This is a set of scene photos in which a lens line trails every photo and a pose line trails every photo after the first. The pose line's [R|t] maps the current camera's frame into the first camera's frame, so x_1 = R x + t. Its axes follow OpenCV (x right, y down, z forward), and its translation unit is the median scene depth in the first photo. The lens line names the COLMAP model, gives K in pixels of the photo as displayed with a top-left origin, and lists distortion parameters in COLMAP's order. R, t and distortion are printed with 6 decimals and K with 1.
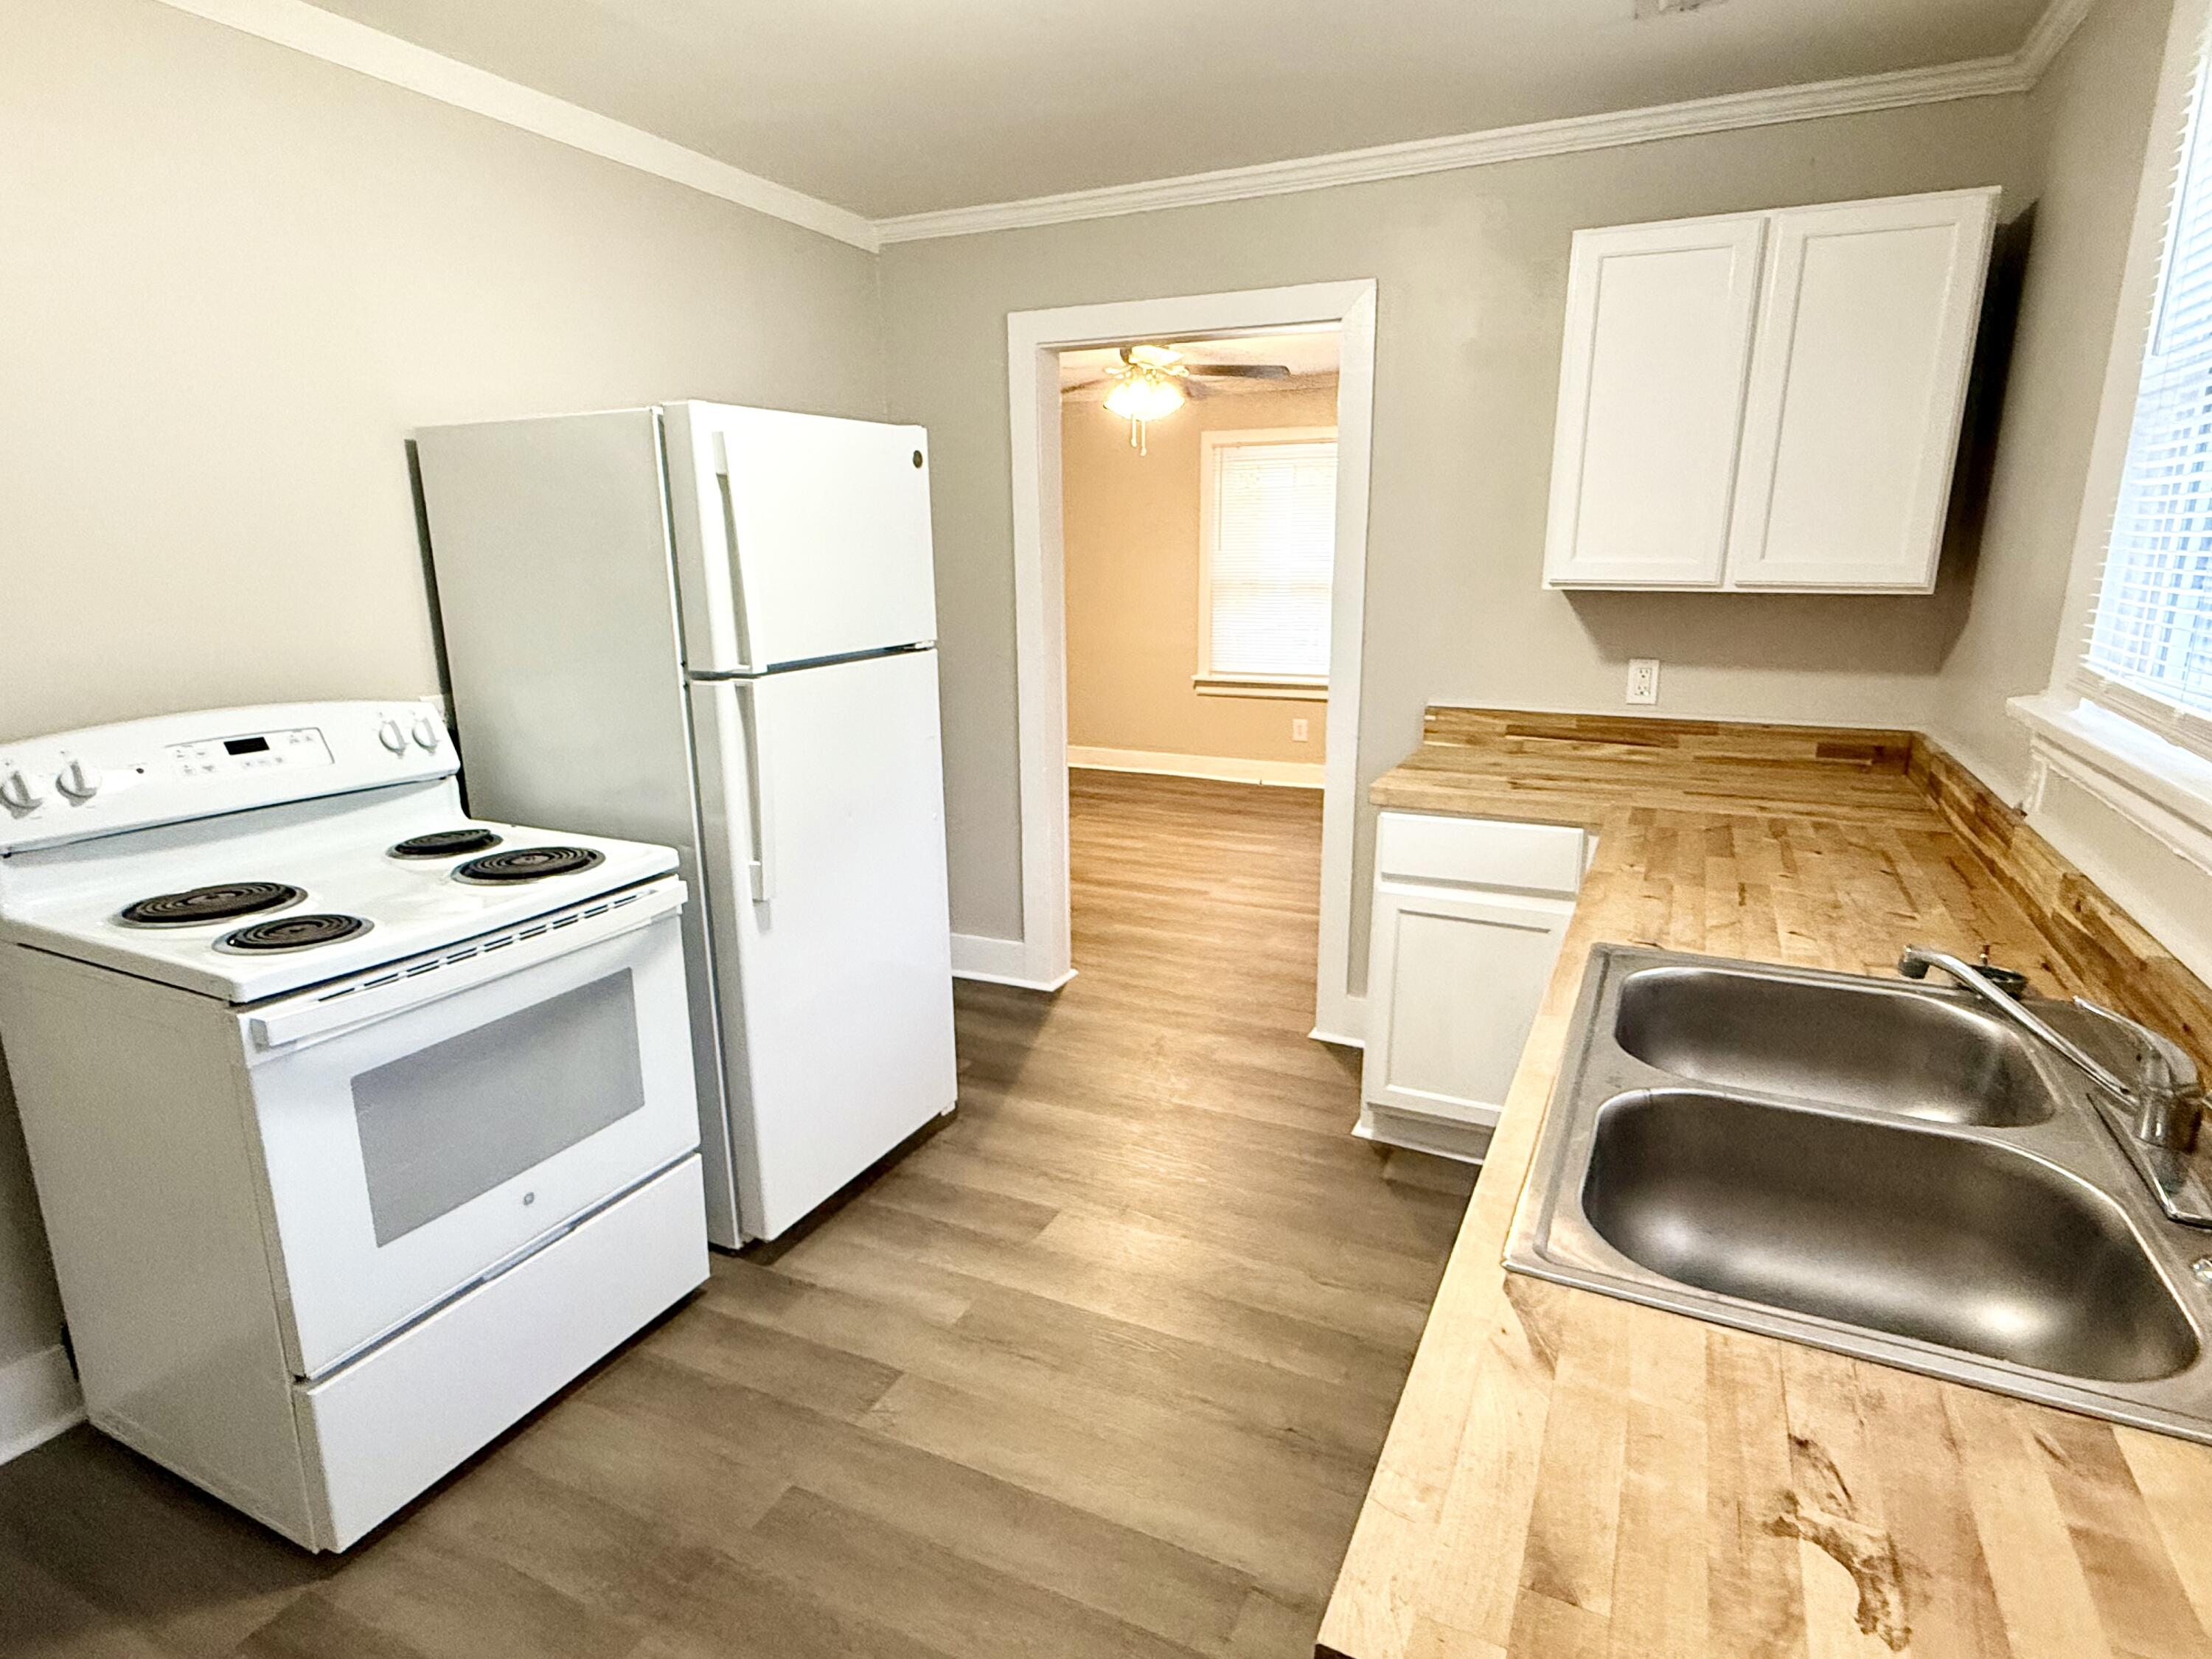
lens RADIAL K [[1178.1, 0, 1106.2], [0, 1178.1, 833.2], [0, 0, 1]] dist [-0.016462, 0.000203]
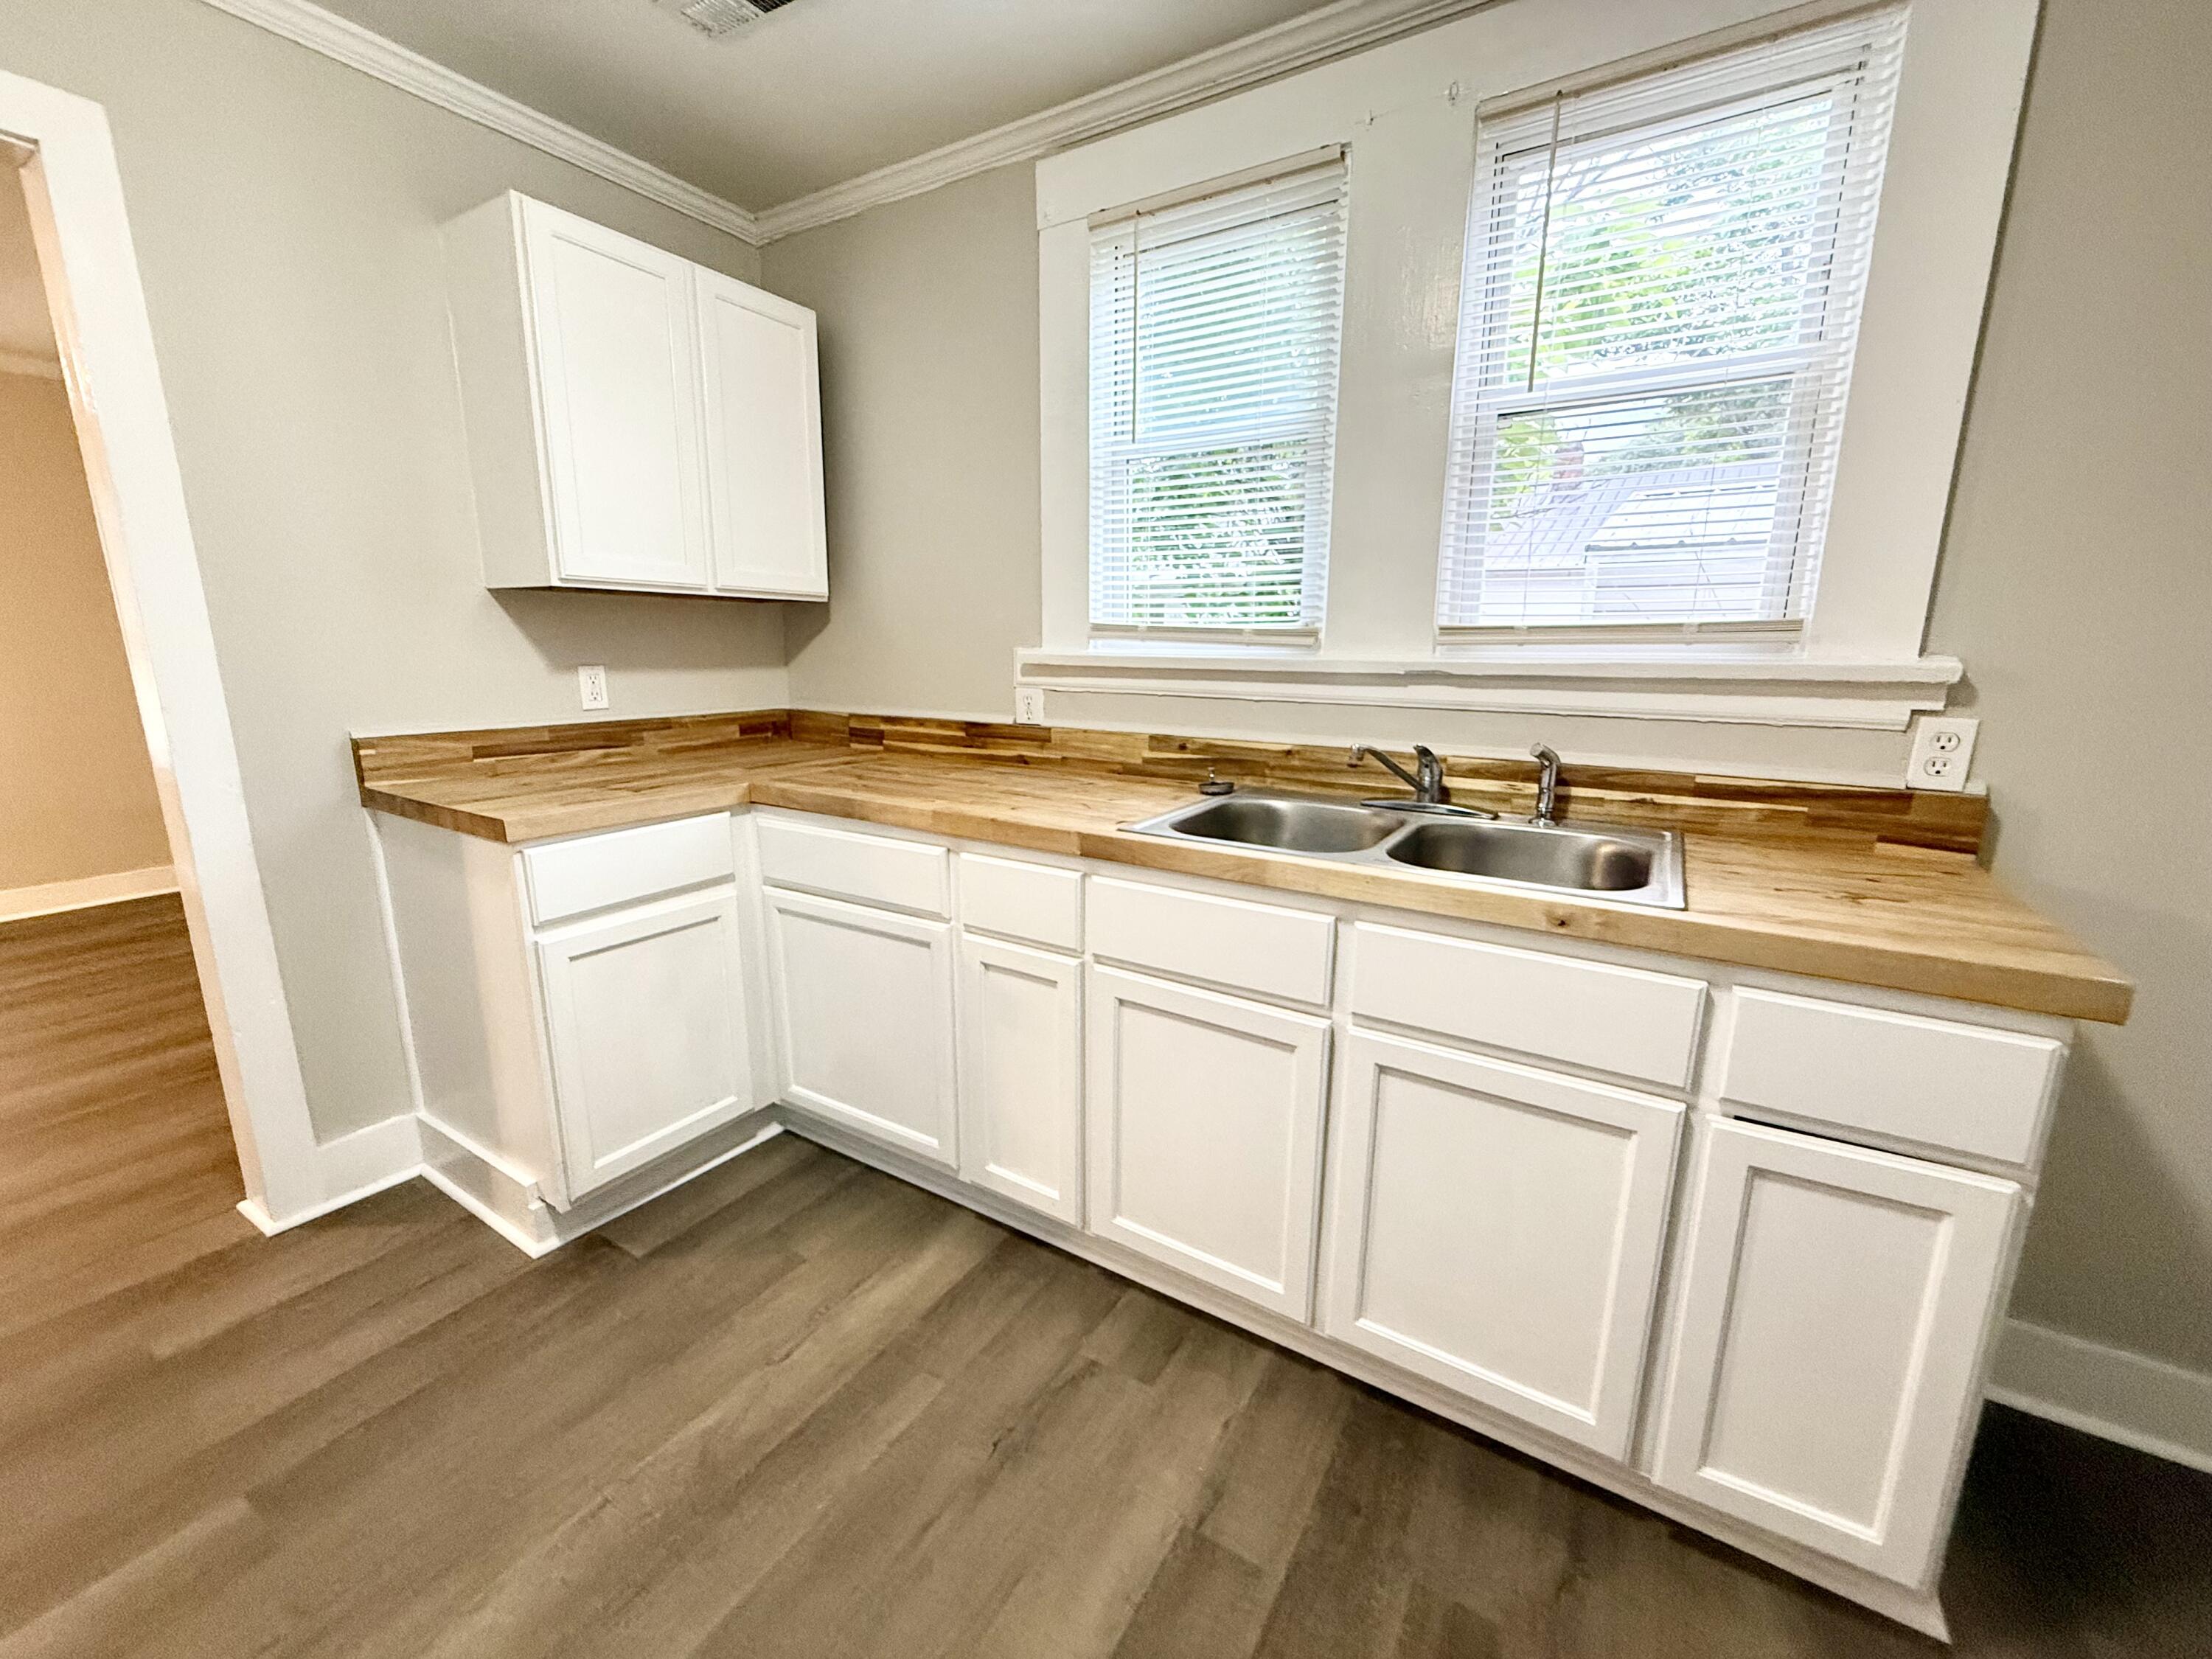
lens RADIAL K [[881.2, 0, 1103.2], [0, 881.2, 828.0], [0, 0, 1]] dist [-0.003791, 0.000021]
pose [[0.103691, -0.197416, 0.974821, -0.284249], [0.227850, 0.958754, 0.169926, -0.040451], [-0.968159, 0.204493, 0.144395, 0.485089]]
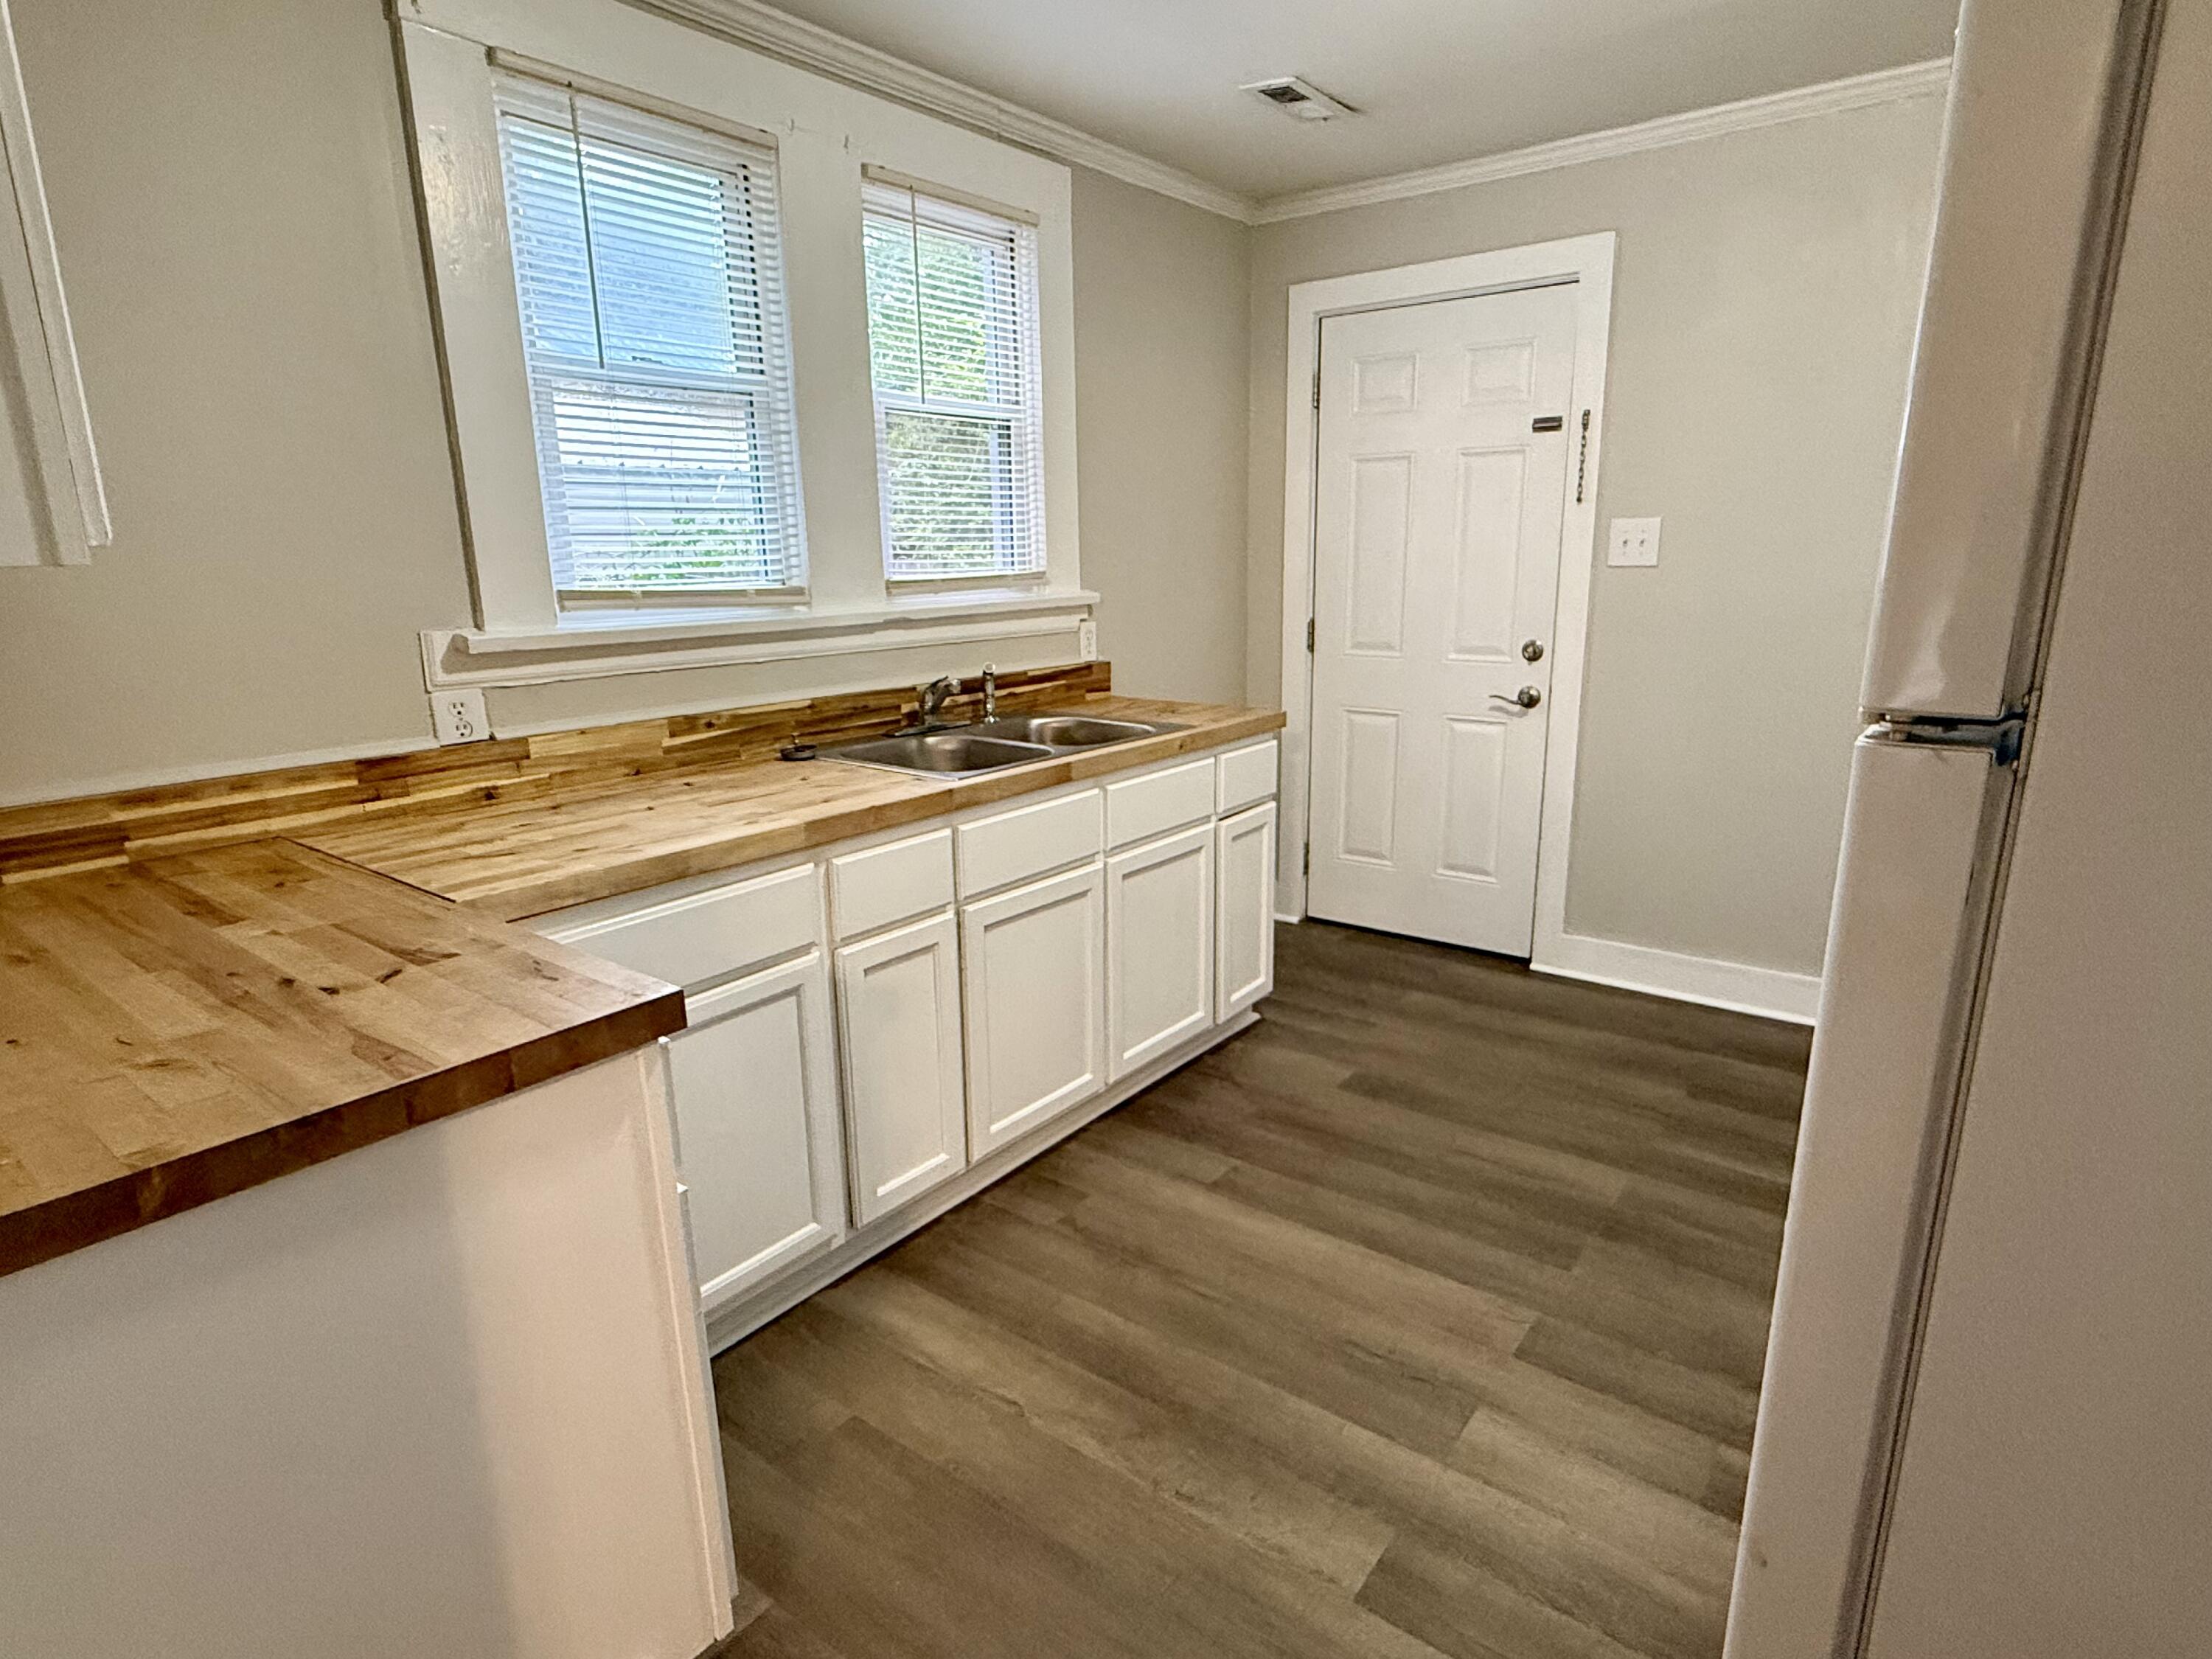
lens RADIAL K [[1178.1, 0, 1121.9], [0, 1178.1, 827.8], [0, 0, 1]] dist [-0.016462, 0.000203]
pose [[-0.982800, -0.030320, 0.182170, 0.063339], [0.056775, 0.889051, 0.454273, -0.335667], [-0.175732, 0.456802, -0.872038, 1.451119]]
